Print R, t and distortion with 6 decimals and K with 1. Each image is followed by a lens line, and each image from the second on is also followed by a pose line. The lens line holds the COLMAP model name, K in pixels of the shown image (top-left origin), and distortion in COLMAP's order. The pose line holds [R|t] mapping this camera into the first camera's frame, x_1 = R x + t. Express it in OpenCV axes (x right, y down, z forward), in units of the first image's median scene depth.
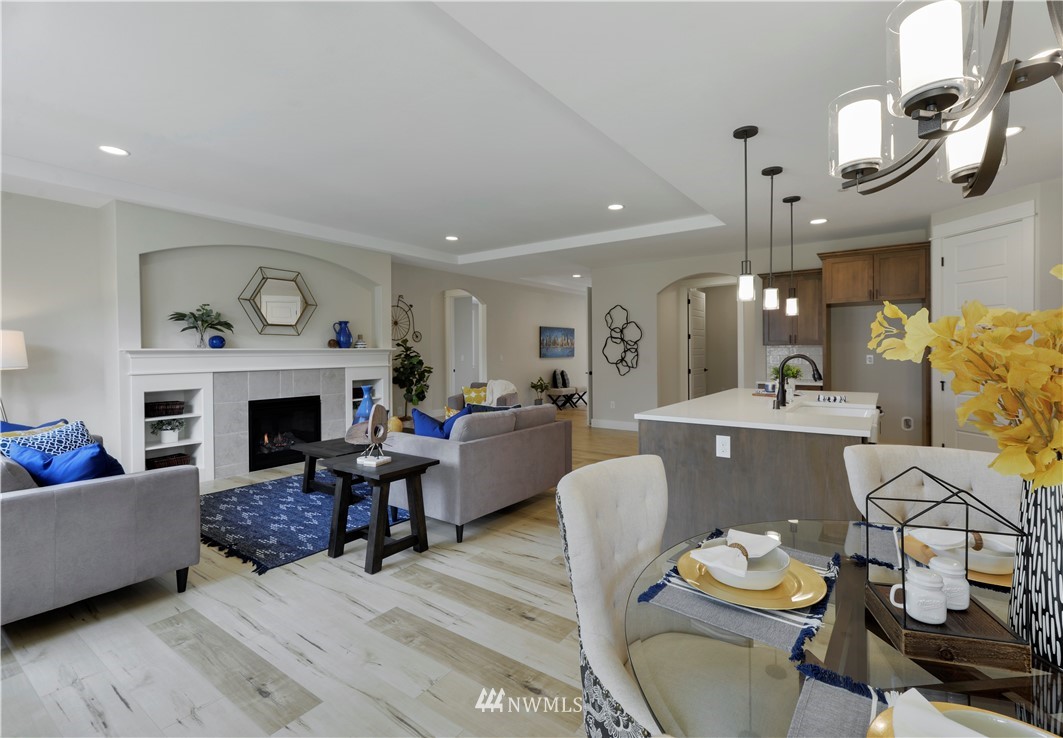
lens RADIAL K [[490.3, 0, 535.1], [0, 490.3, 357.4], [0, 0, 1]] dist [0.040524, -0.014328]
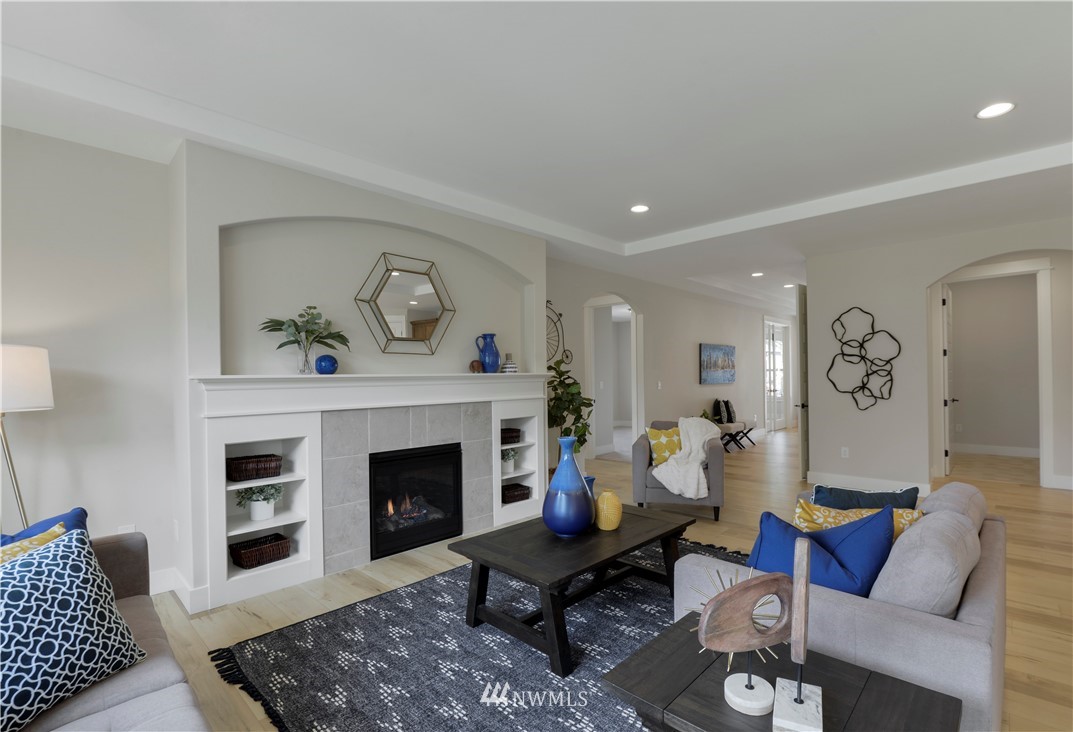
lens RADIAL K [[502.5, 0, 537.0], [0, 502.5, 378.2], [0, 0, 1]] dist [-0.000987, 0.000133]
pose [[0.988574, -0.006829, -0.150583, -0.247242], [0.005431, 0.999938, -0.009691, -0.004720], [0.150640, 0.008762, 0.988550, 0.360393]]
